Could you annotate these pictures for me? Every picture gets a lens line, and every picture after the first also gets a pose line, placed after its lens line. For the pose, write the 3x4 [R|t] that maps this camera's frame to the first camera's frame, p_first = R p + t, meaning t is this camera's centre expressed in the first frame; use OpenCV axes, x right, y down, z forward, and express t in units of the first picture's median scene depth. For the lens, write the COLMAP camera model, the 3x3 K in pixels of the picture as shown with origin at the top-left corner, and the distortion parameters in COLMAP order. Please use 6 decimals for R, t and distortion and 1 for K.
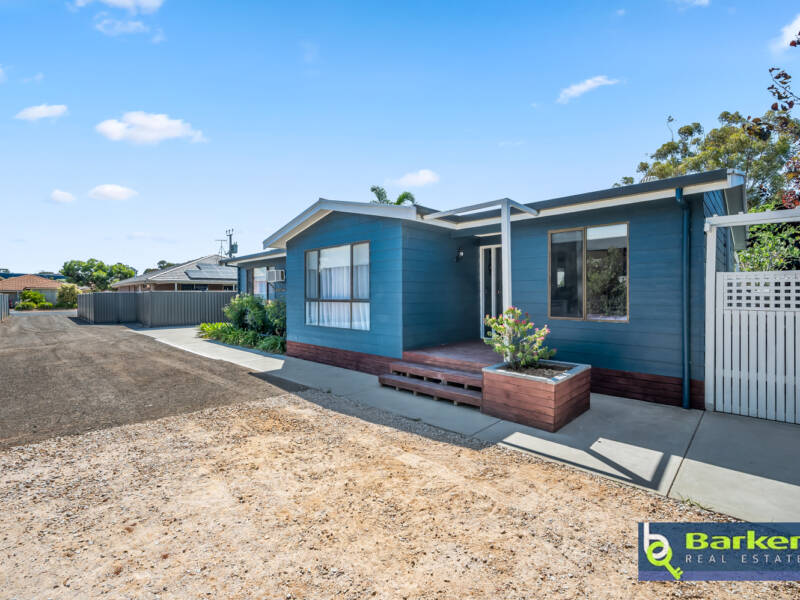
lens RADIAL K [[361.7, 0, 400.0], [0, 361.7, 300.0], [0, 0, 1]] dist [-0.000723, 0.000083]
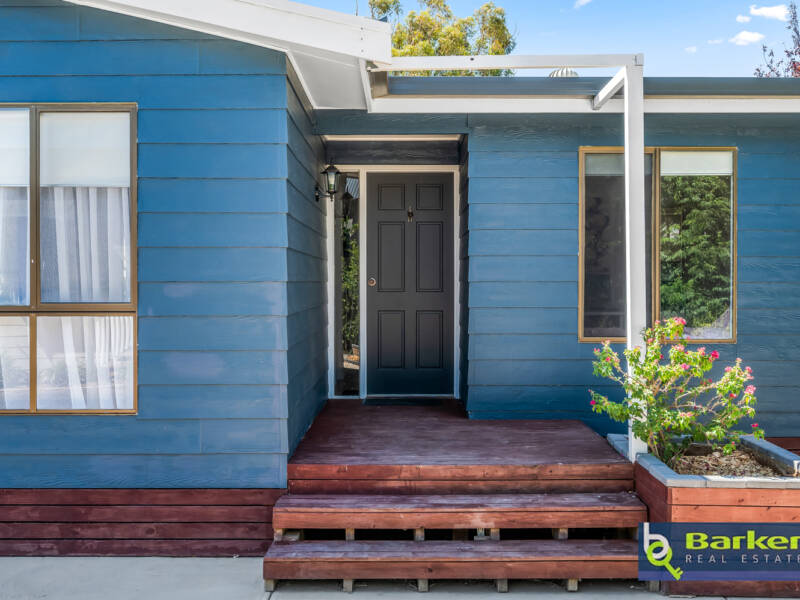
lens RADIAL K [[809.3, 0, 400.0], [0, 809.3, 300.0], [0, 0, 1]] dist [-0.006686, -0.012645]
pose [[0.726675, -0.005425, 0.686960, -0.389510], [0.008469, 0.999964, -0.001063, -0.002652], [-0.686929, 0.006590, 0.726695, 0.381593]]
